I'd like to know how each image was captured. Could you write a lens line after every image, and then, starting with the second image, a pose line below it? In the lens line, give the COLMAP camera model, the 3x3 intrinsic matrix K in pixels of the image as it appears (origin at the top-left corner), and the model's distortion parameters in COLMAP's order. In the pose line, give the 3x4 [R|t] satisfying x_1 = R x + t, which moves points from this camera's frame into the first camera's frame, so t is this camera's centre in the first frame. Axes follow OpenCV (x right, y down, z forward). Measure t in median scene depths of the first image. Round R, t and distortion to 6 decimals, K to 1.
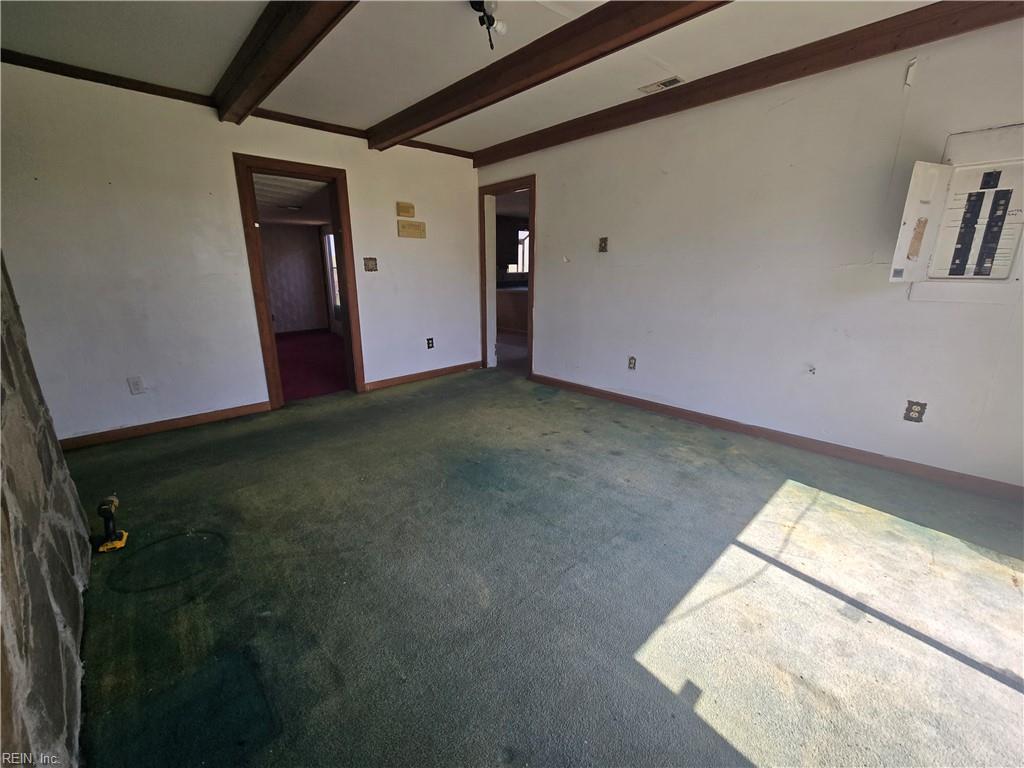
lens RADIAL K [[423.9, 0, 513.6], [0, 423.9, 381.5], [0, 0, 1]] dist [-0.000845, -0.000886]
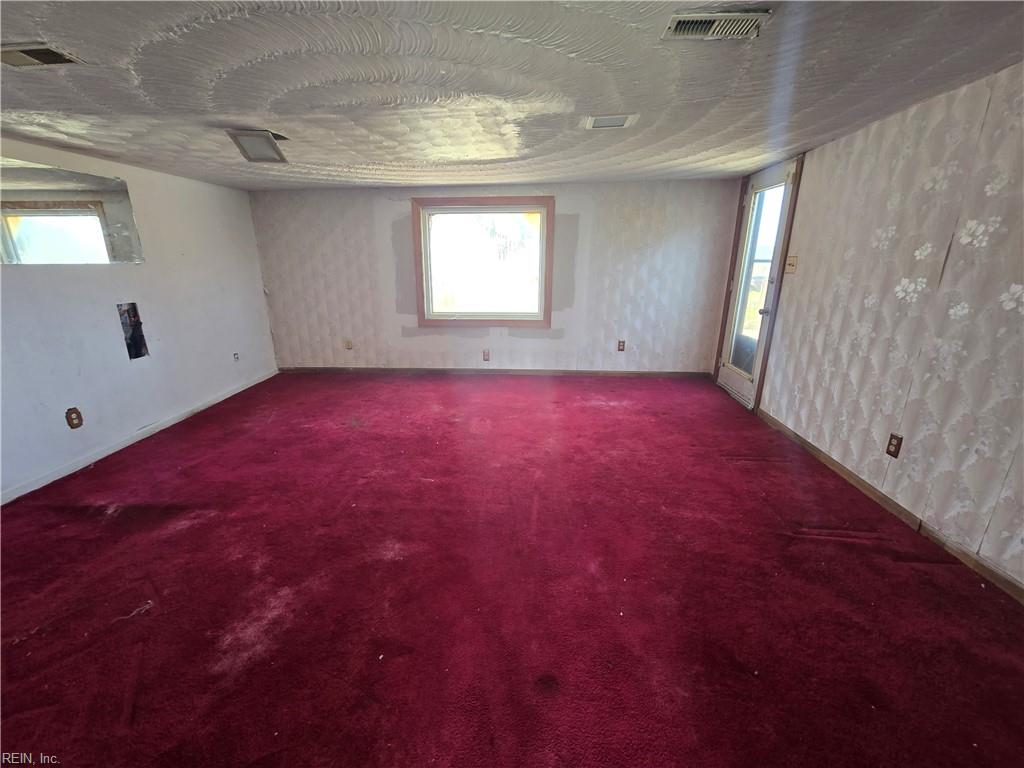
lens RADIAL K [[423.9, 0, 507.4], [0, 423.9, 382.5], [0, 0, 1]] dist [-0.000845, -0.000886]
pose [[0.686216, 0.194280, -0.700973, -0.253698], [-0.179968, 0.979057, 0.095174, -0.127055], [0.704783, 0.060842, 0.706809, 0.467001]]
